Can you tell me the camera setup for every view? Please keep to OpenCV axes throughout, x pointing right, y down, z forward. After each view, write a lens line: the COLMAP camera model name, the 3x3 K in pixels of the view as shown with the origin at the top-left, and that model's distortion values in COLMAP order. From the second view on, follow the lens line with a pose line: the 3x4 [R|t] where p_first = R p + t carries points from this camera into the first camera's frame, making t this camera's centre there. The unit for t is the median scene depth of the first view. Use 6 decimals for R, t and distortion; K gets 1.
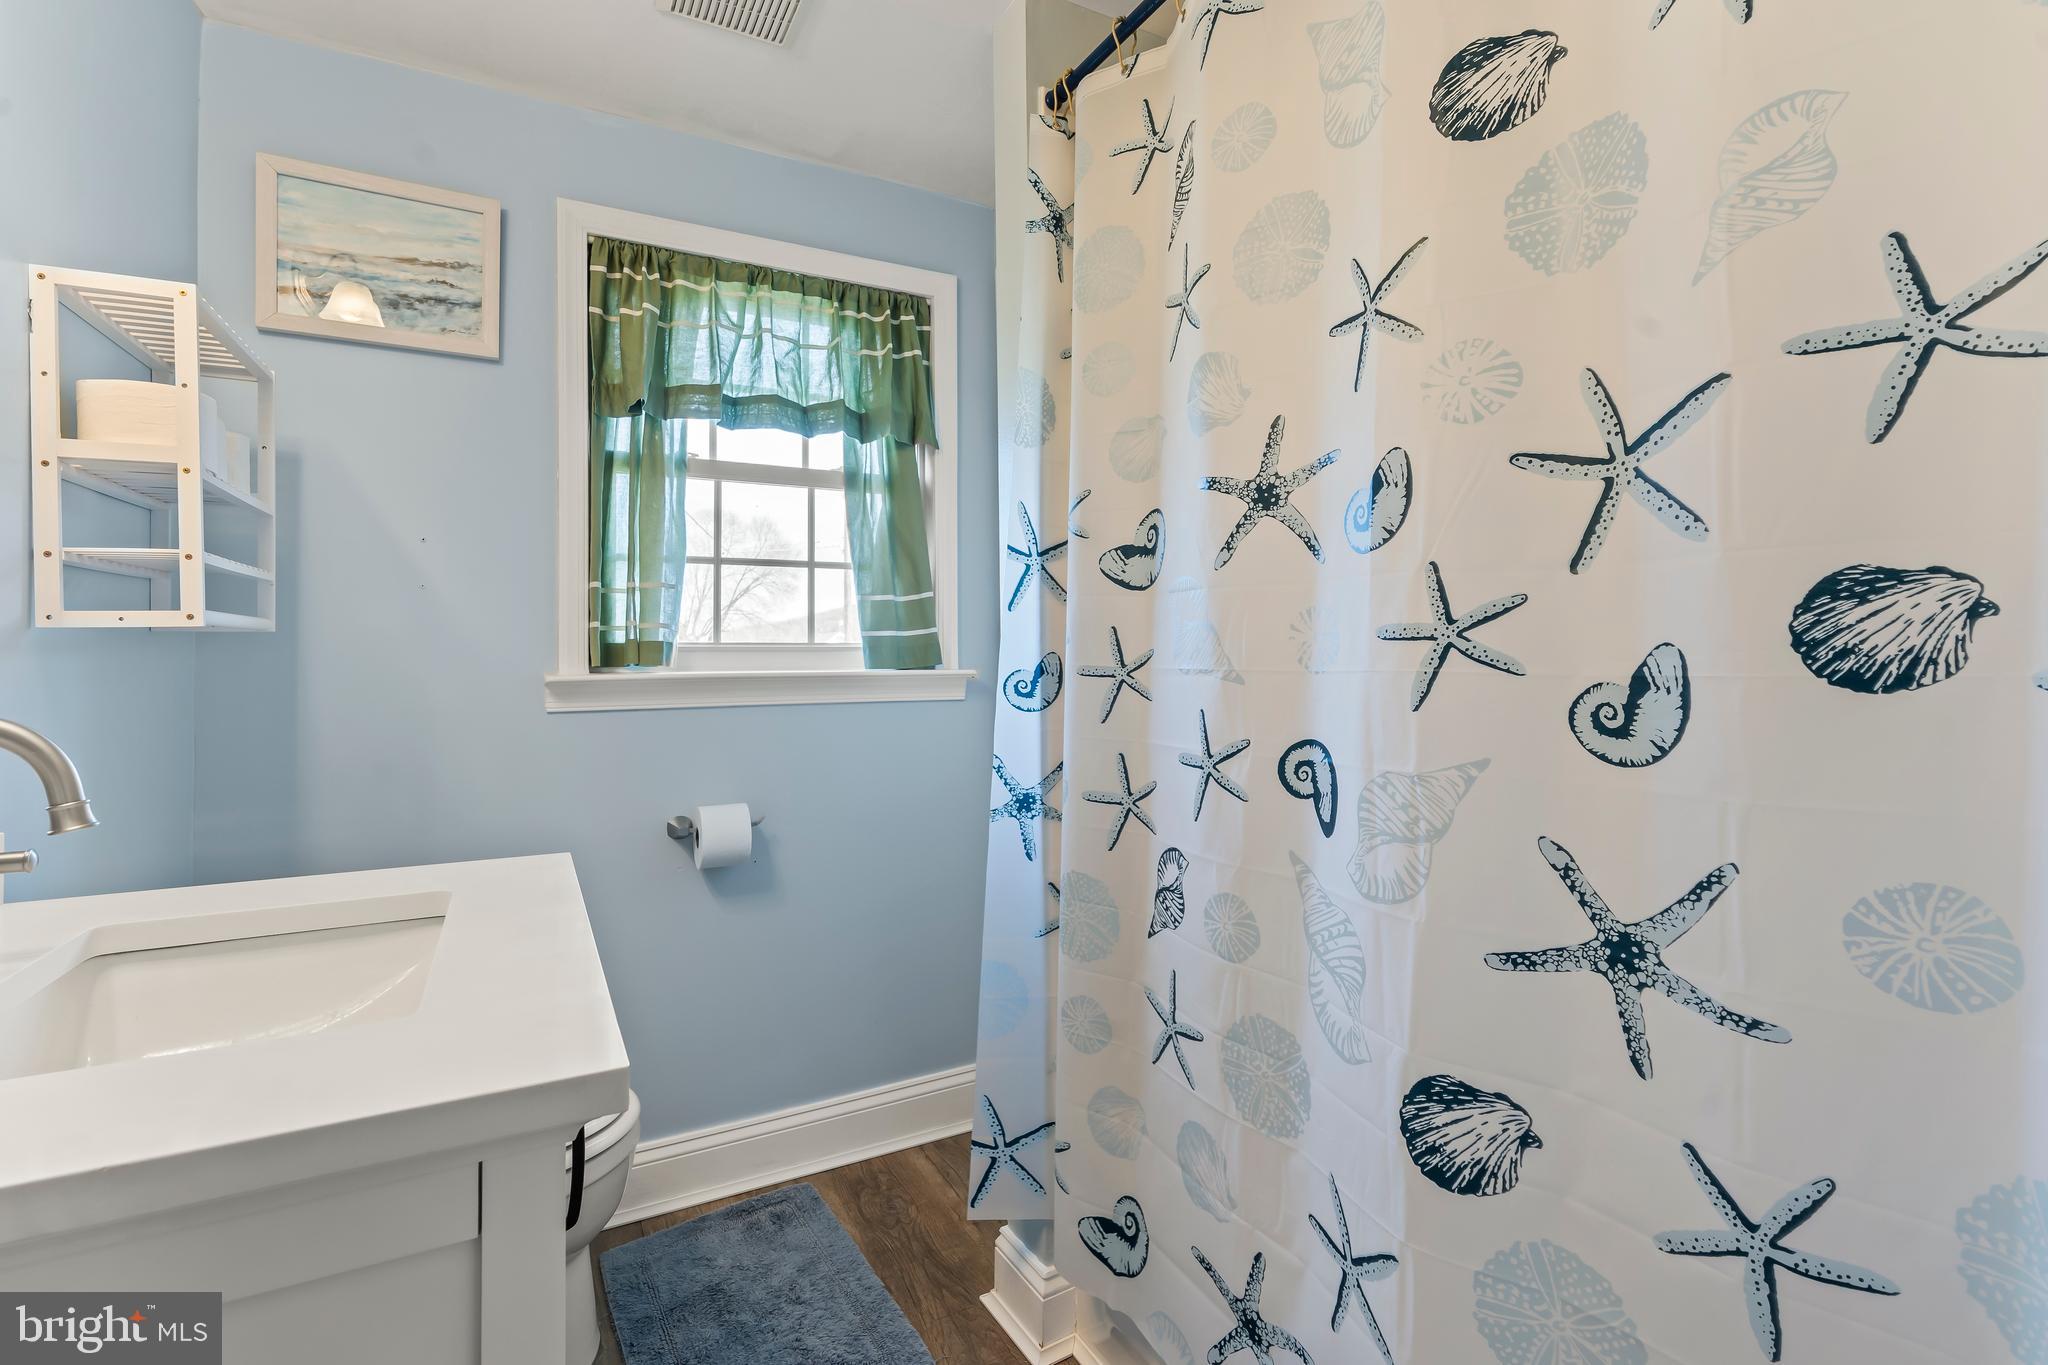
lens RADIAL K [[931.2, 0, 1002.0], [0, 931.2, 640.3], [0, 0, 1]] dist [-0.010493, 0.003624]
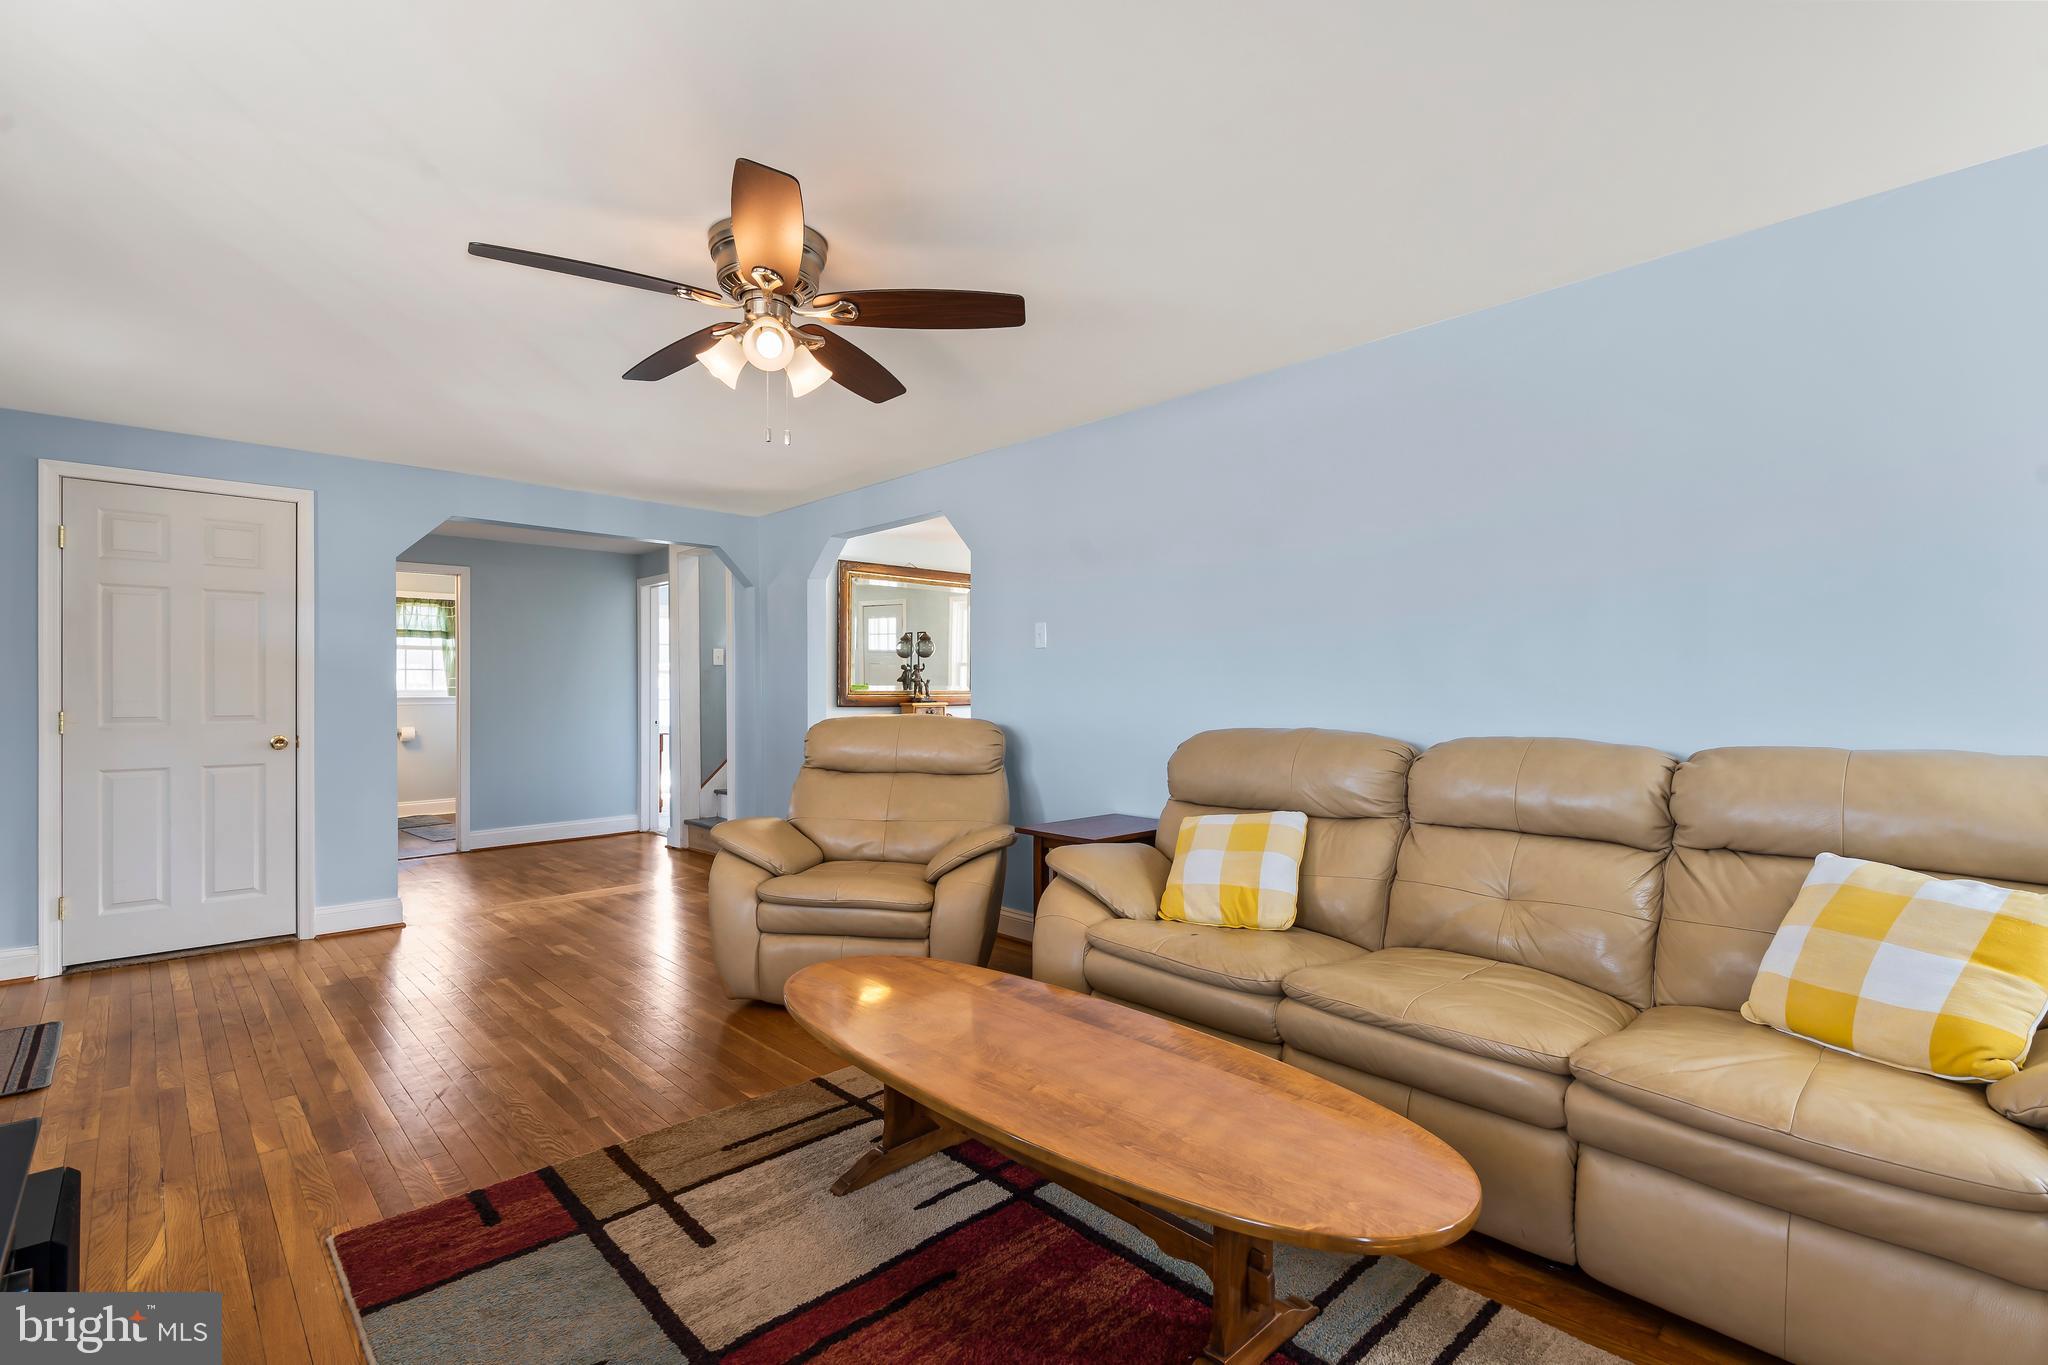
lens RADIAL K [[931.2, 0, 1019.7], [0, 931.2, 690.6], [0, 0, 1]] dist [-0.010493, 0.003624]
pose [[0.957265, -0.001629, 0.289208, 1.165708], [-0.002866, 0.999882, 0.015117, -0.066720], [-0.289199, -0.015300, 0.957147, -3.912116]]
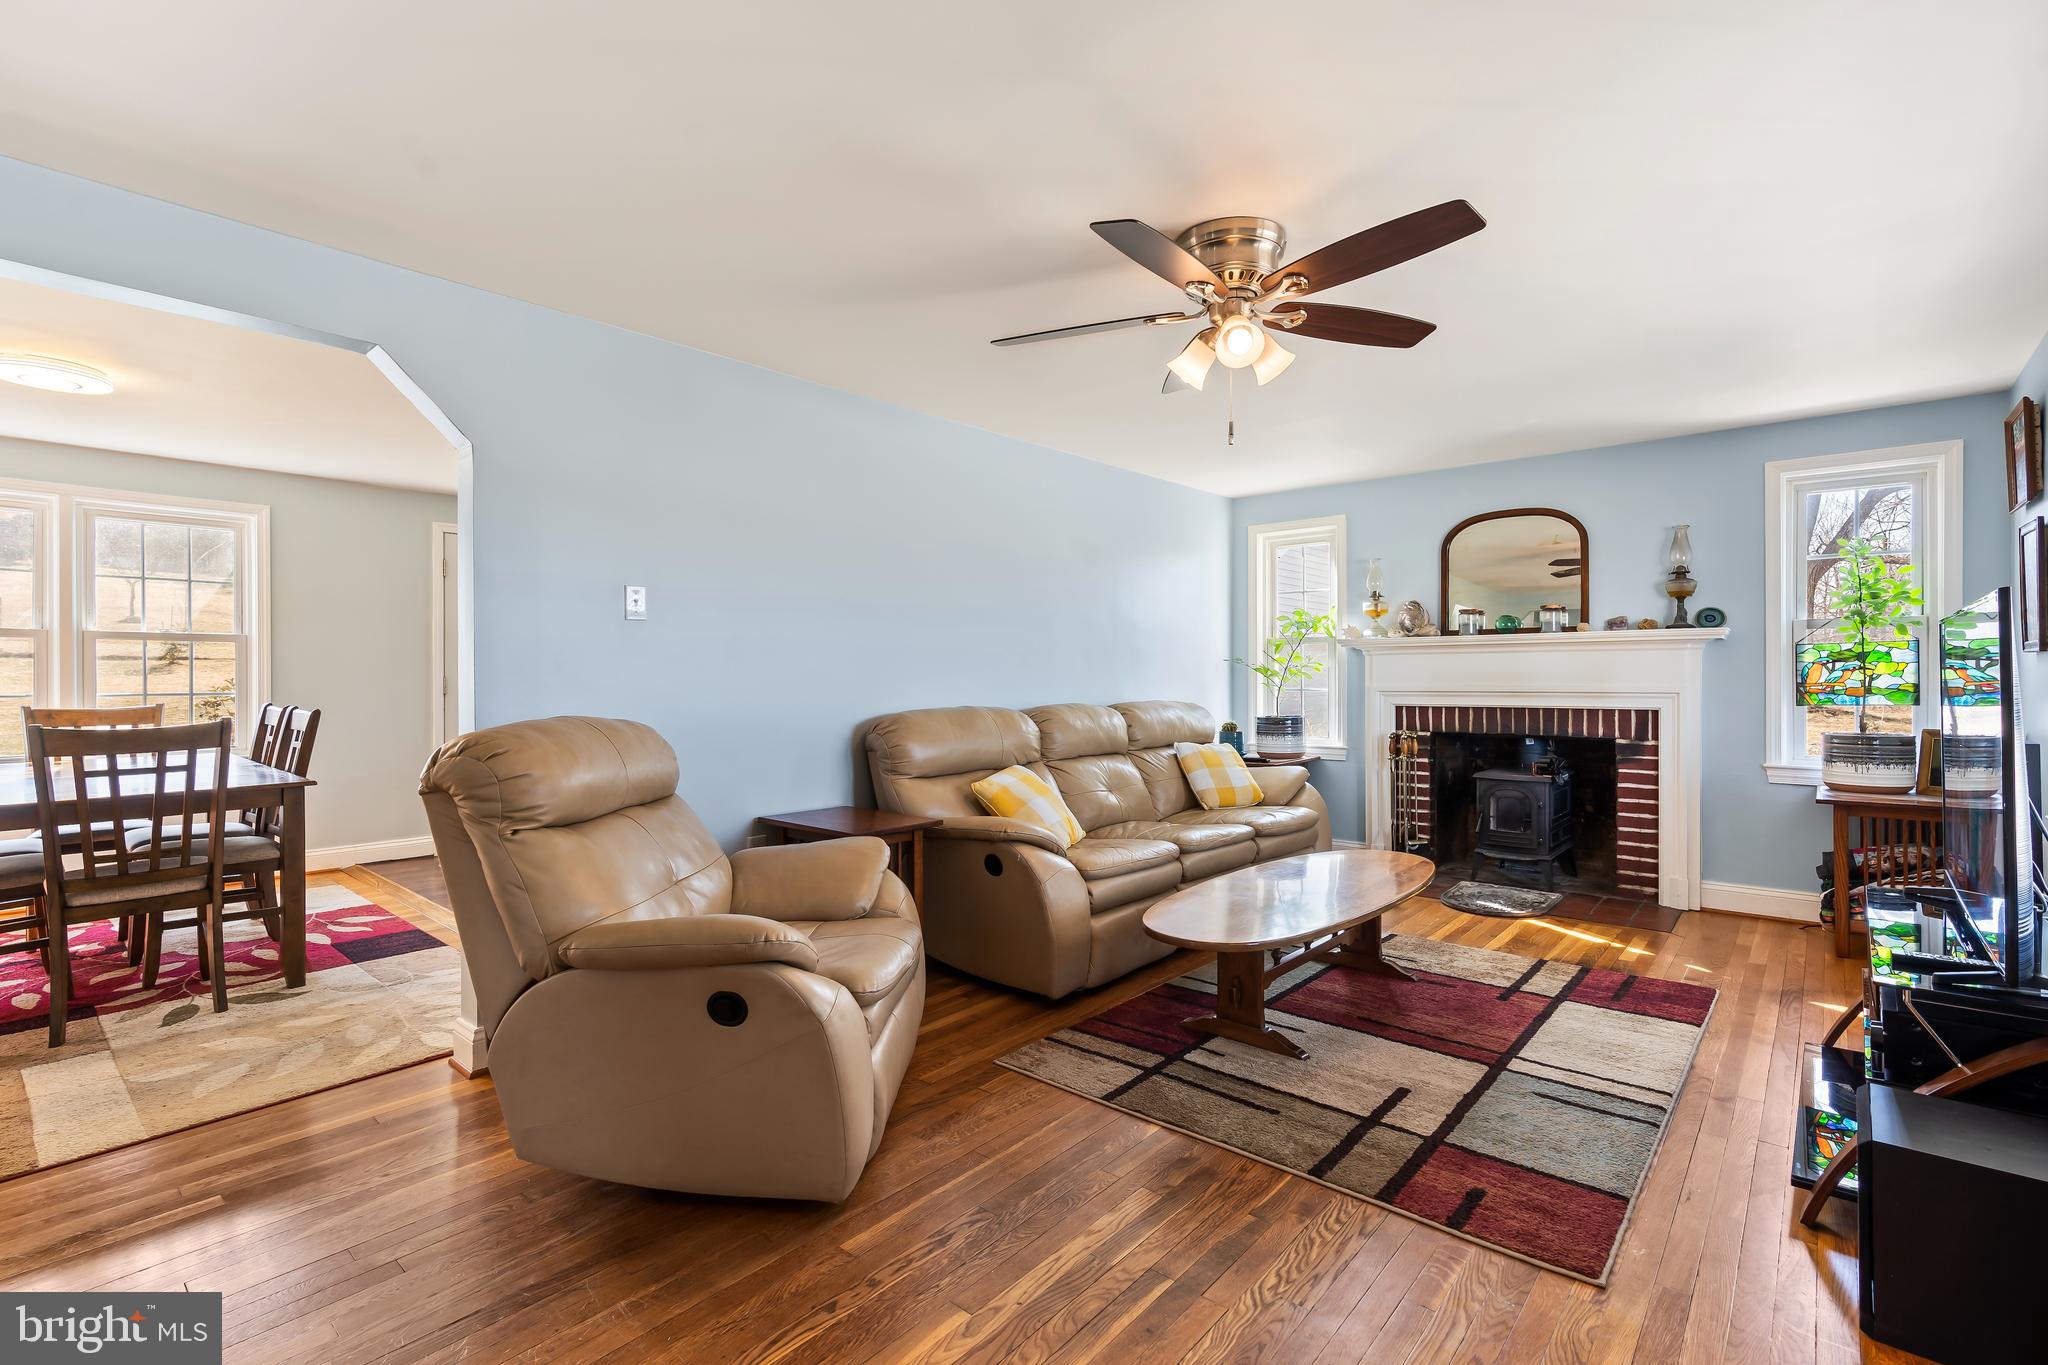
lens RADIAL K [[931.2, 0, 1037.7], [0, 931.2, 679.7], [0, 0, 1]] dist [-0.010493, 0.003624]
pose [[-0.381835, -0.001609, 0.924229, 0.163153], [-0.008521, 0.999962, -0.001780, -0.035722], [-0.924191, -0.008555, -0.381834, -1.978422]]
